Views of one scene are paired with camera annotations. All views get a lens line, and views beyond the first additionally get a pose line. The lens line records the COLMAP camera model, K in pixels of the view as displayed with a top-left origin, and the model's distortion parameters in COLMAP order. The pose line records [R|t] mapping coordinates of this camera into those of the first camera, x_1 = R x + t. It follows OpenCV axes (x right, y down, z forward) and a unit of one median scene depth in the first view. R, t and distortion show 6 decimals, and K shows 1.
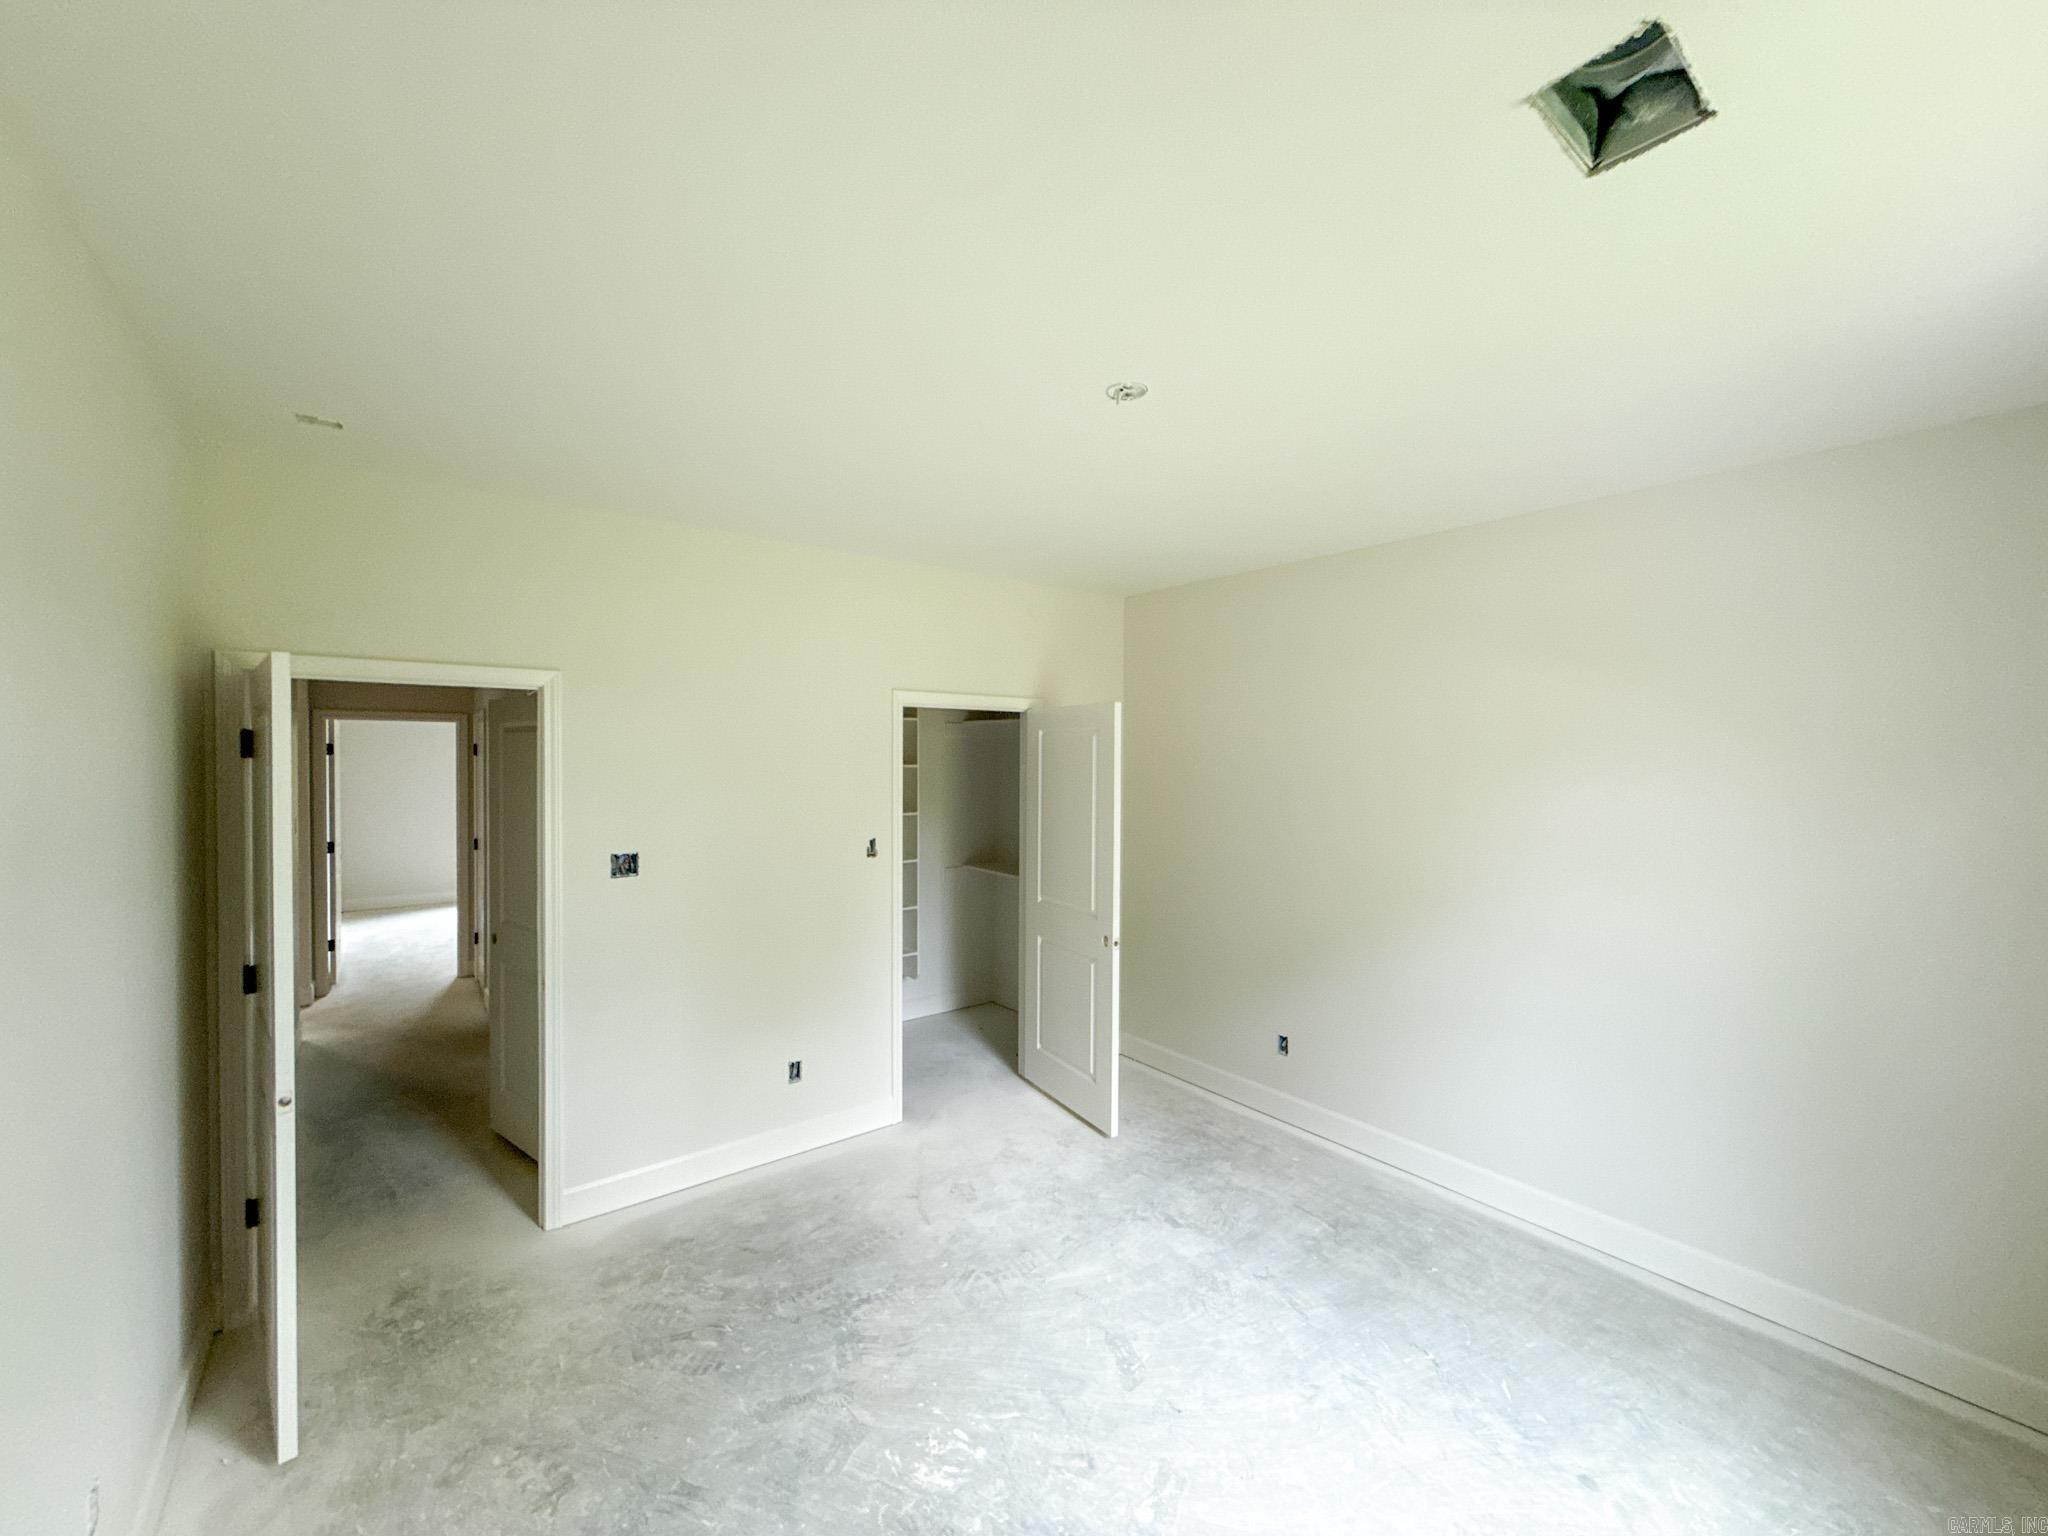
lens RADIAL K [[817.4, 0, 1026.8], [0, 817.4, 767.5], [0, 0, 1]] dist [-0.000117, 0.000693]
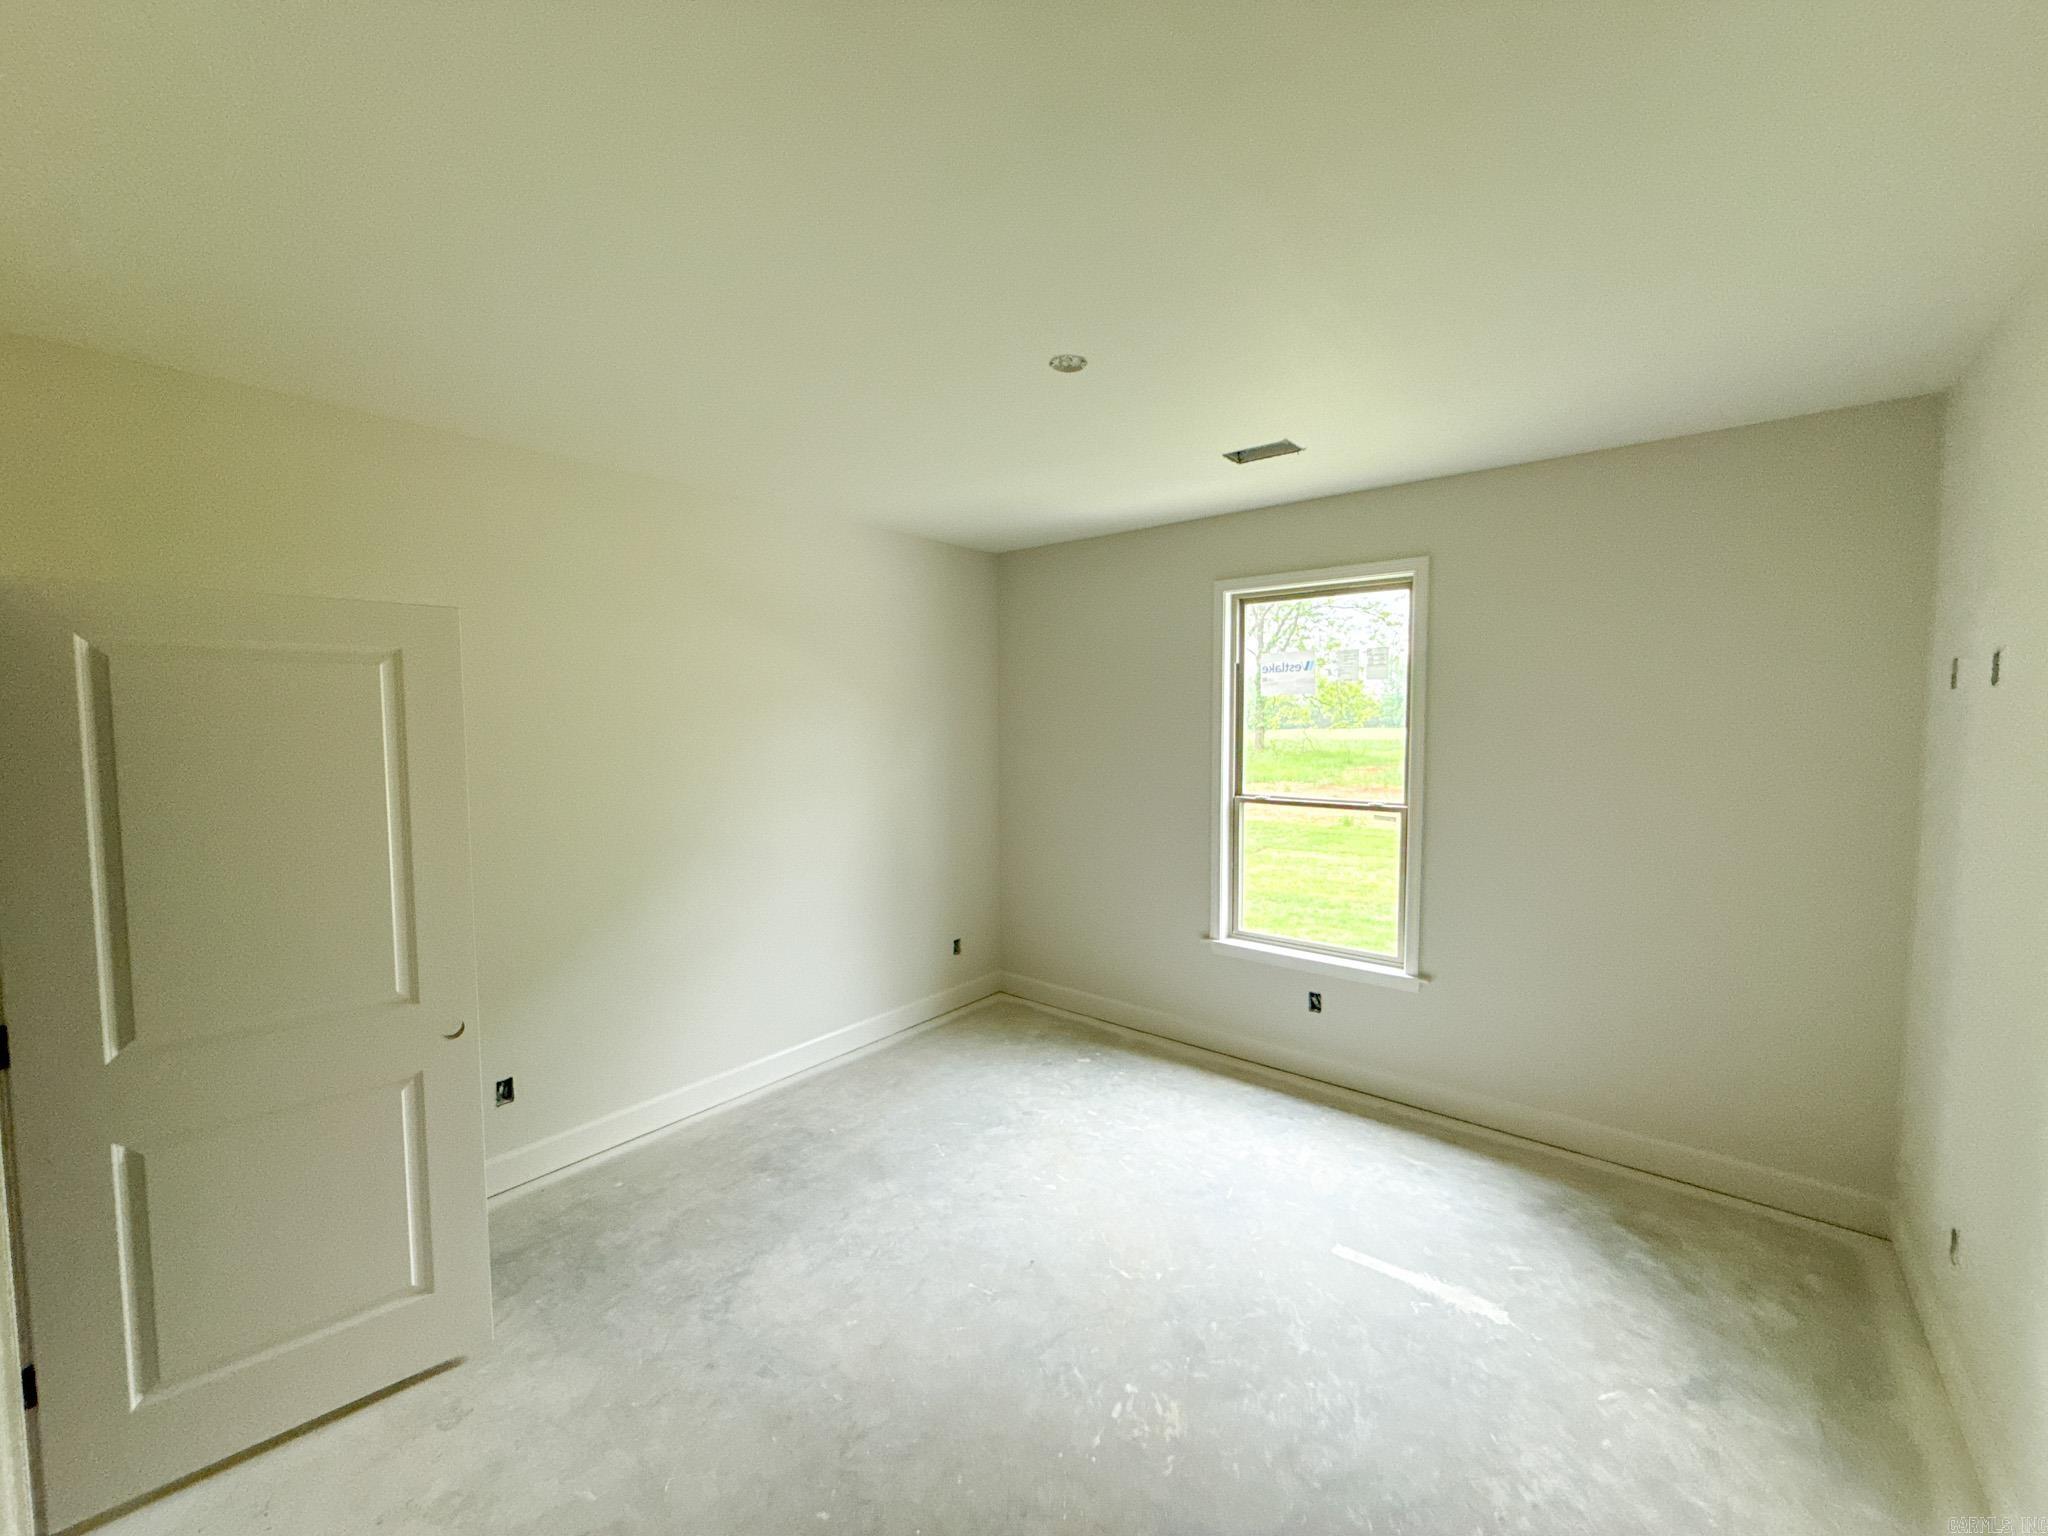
lens RADIAL K [[817.4, 0, 1022.4], [0, 817.4, 765.3], [0, 0, 1]] dist [-0.000117, 0.000693]
pose [[-0.215935, -0.064231, 0.974293, -0.726183], [0.016923, 0.997438, 0.069508, -0.003444], [-0.976261, 0.031497, -0.214295, 0.996772]]
